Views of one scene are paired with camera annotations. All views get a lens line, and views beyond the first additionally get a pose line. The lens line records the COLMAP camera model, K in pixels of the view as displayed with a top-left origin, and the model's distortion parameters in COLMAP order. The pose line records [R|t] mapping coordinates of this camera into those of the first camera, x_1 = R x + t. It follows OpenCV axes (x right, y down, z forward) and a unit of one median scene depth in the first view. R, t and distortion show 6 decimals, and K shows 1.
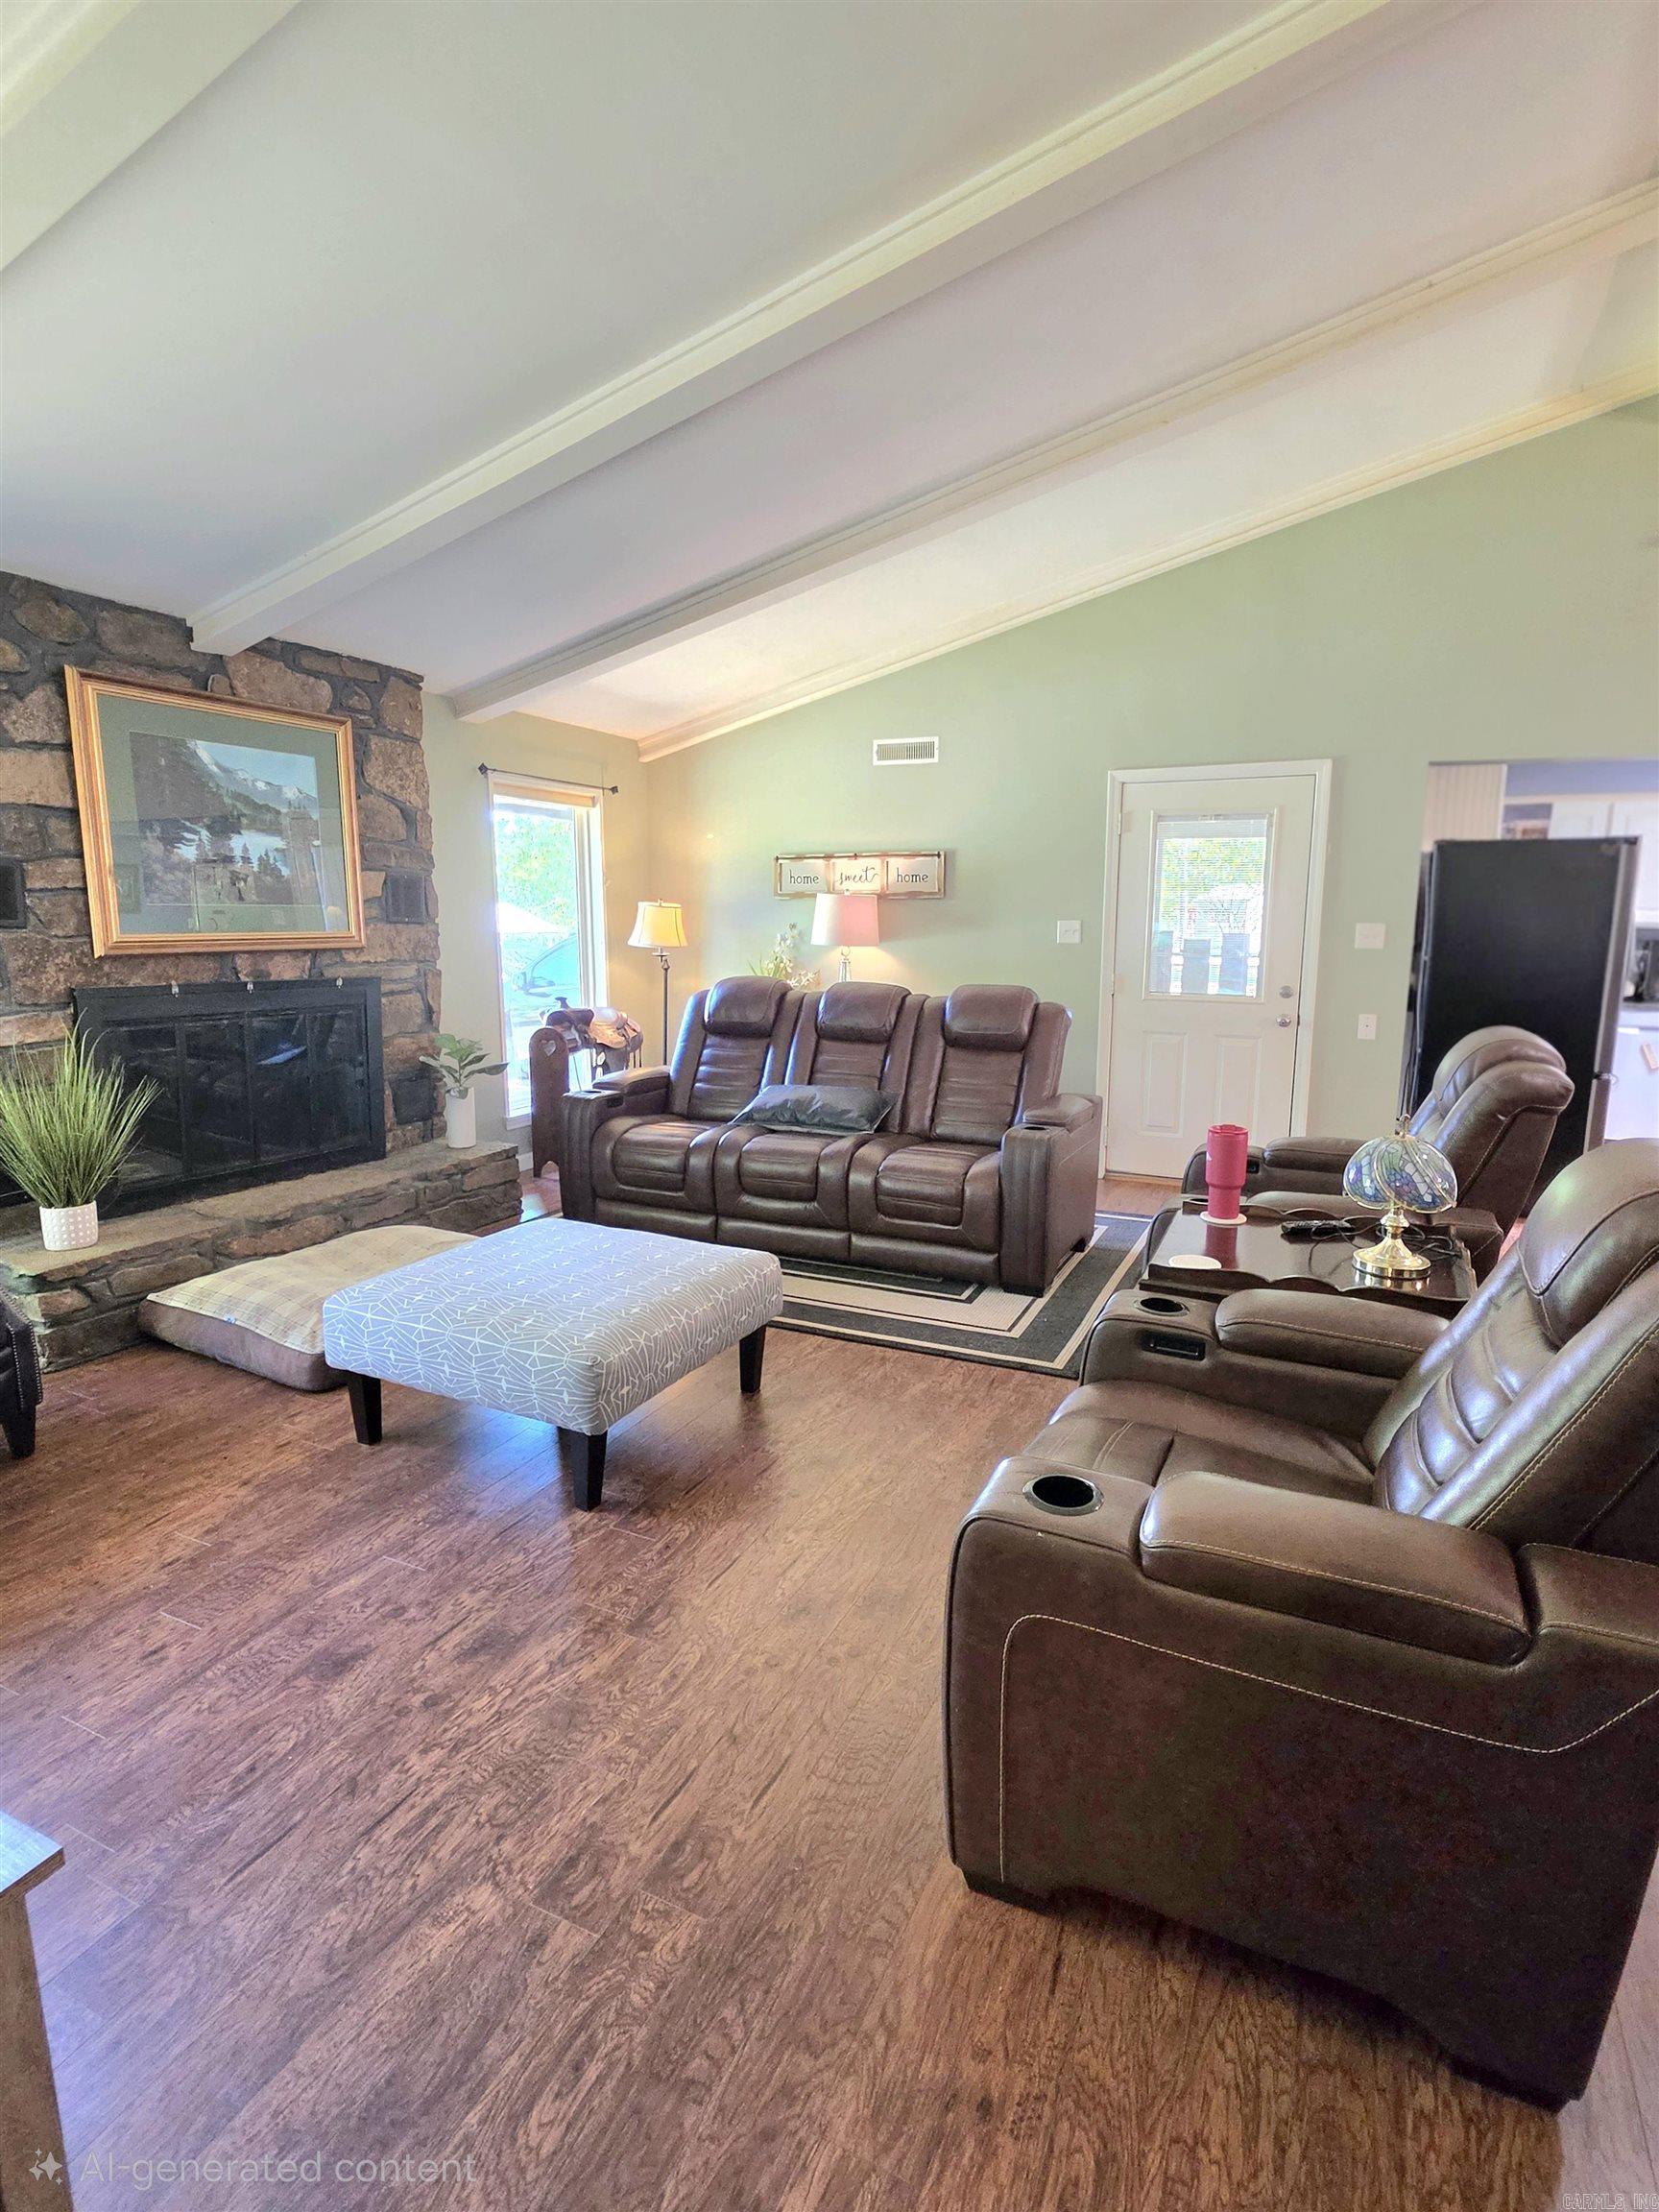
lens RADIAL K [[1114.8, 0, 859.3], [0, 1114.8, 1104.0], [0, 0, 1]] dist [-0.007422, 0.001774]
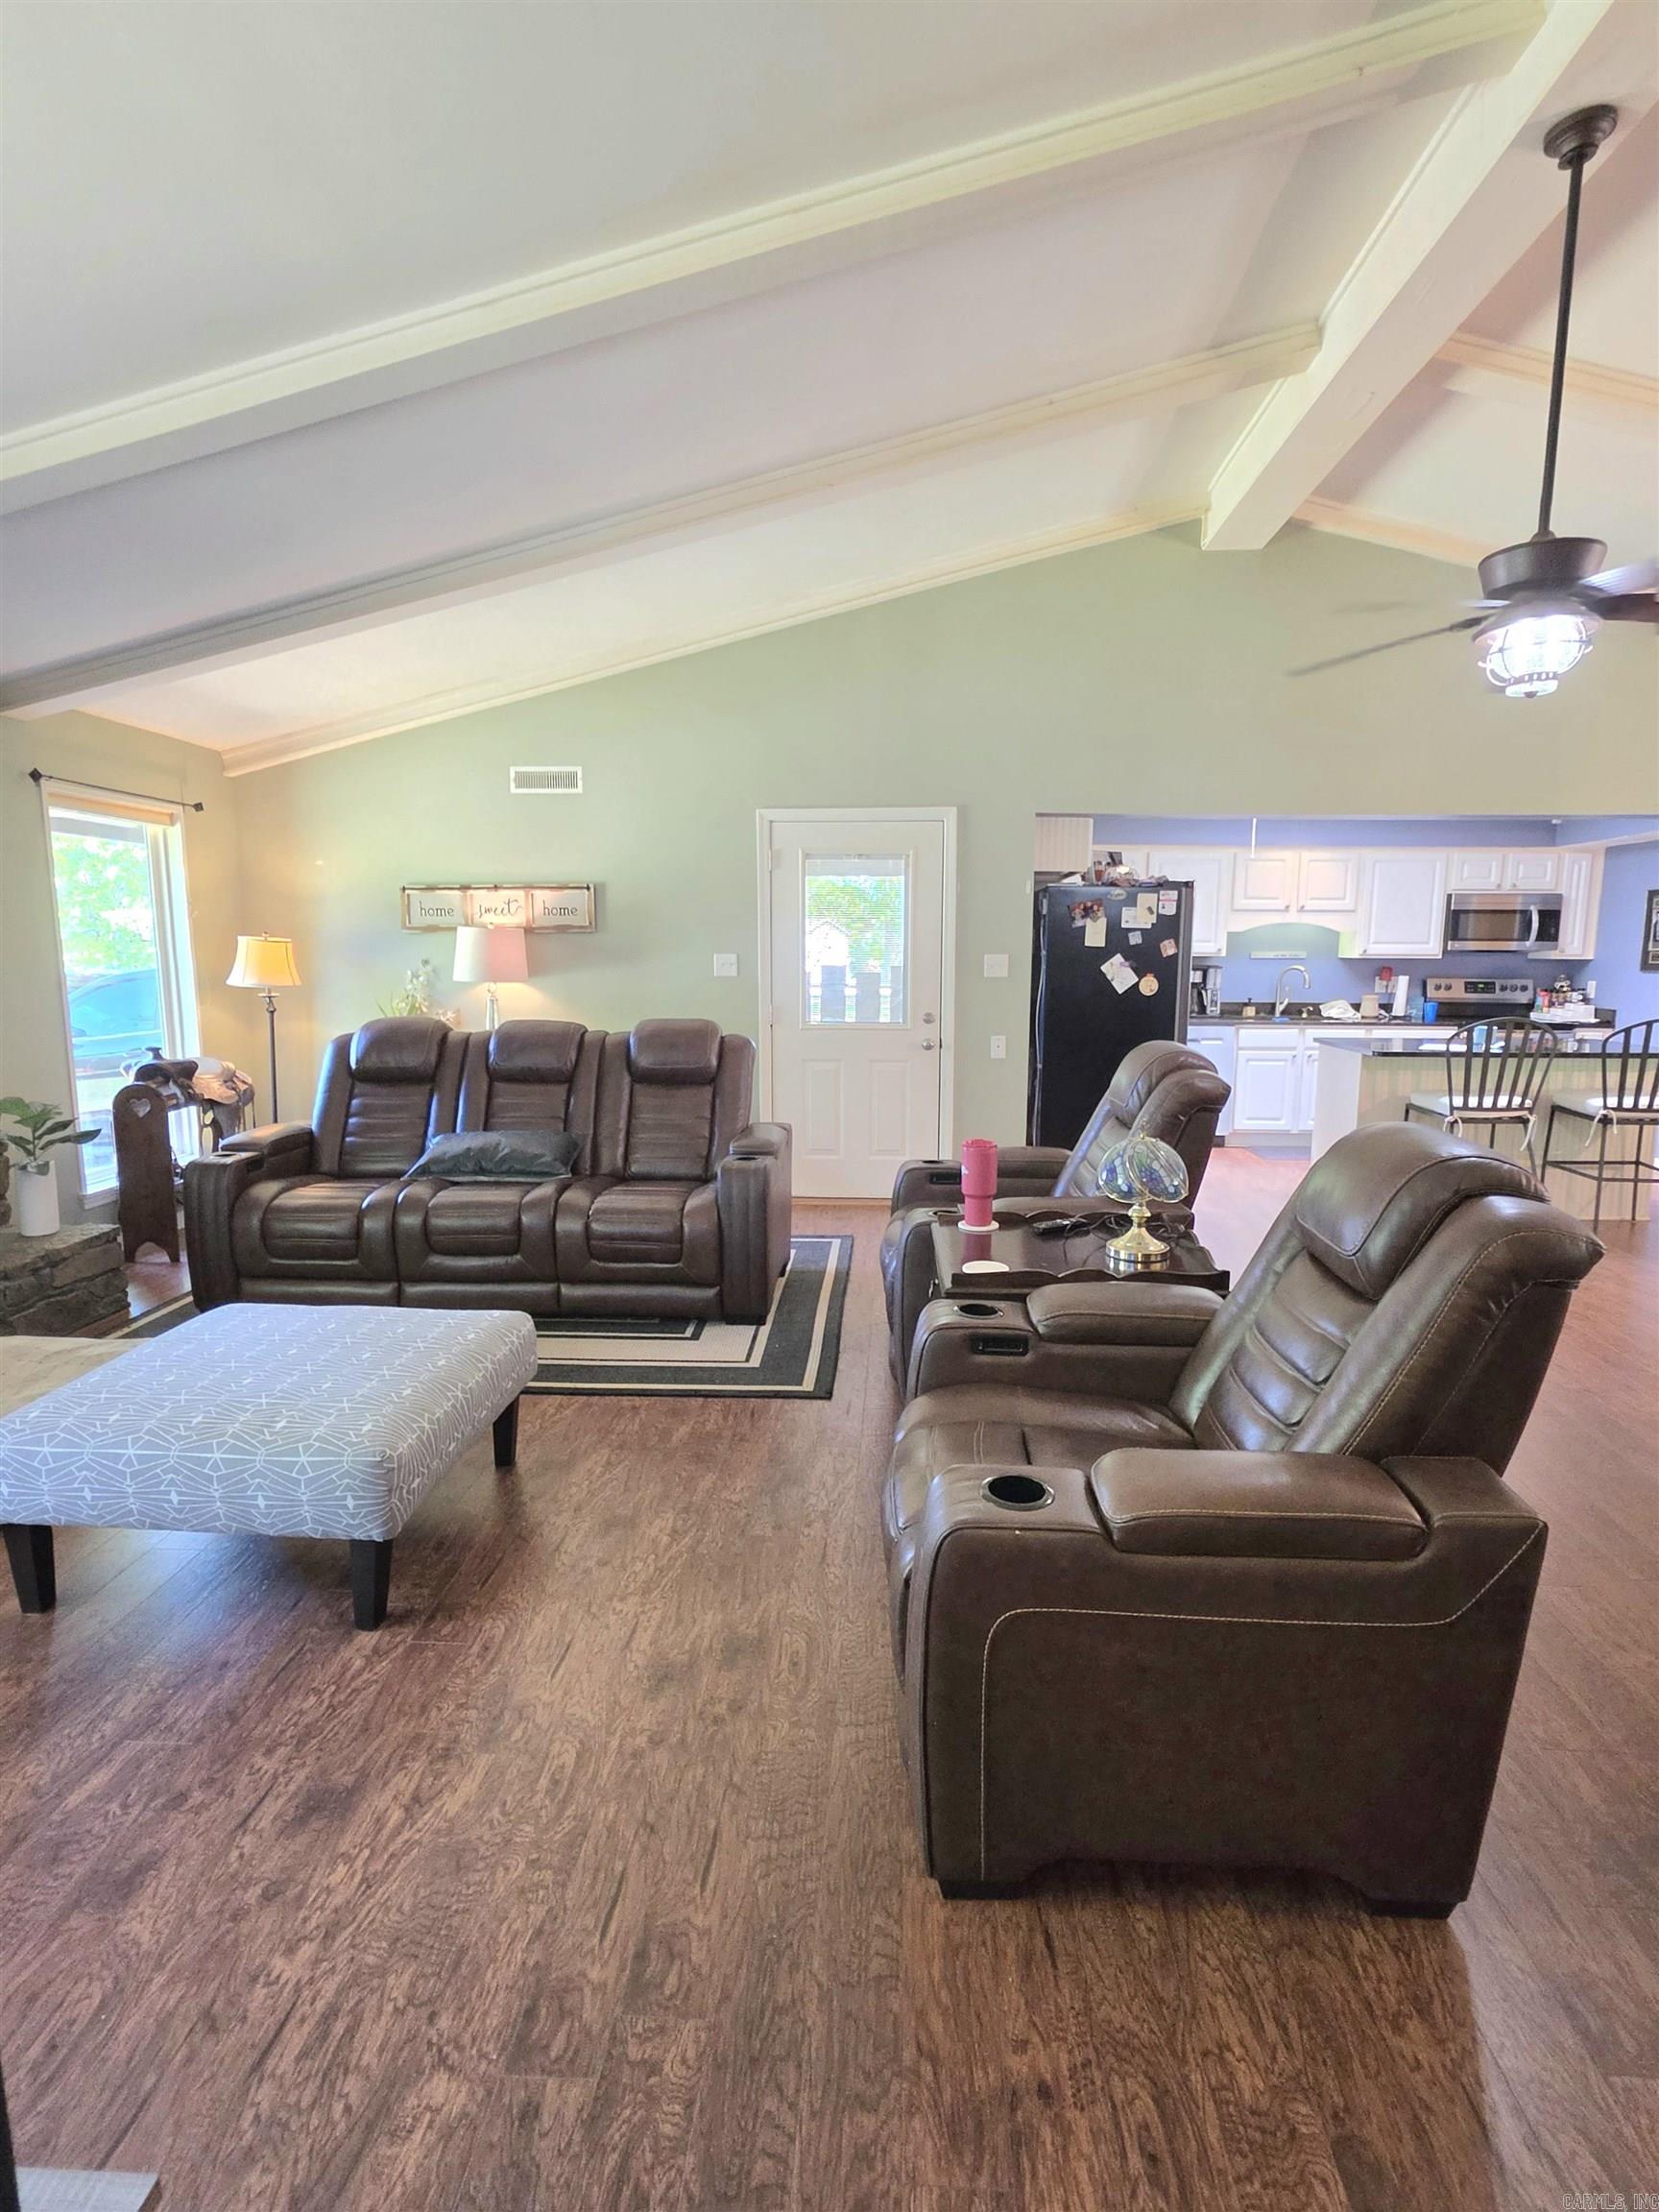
lens RADIAL K [[1114.8, 0, 854.5], [0, 1114.8, 1112.0], [0, 0, 1]] dist [-0.007422, 0.001774]
pose [[0.926659, -0.058086, 0.371387, -0.132711], [0.066618, 0.997727, -0.010173, -0.003736], [-0.369952, 0.034168, 0.928422, 0.025107]]
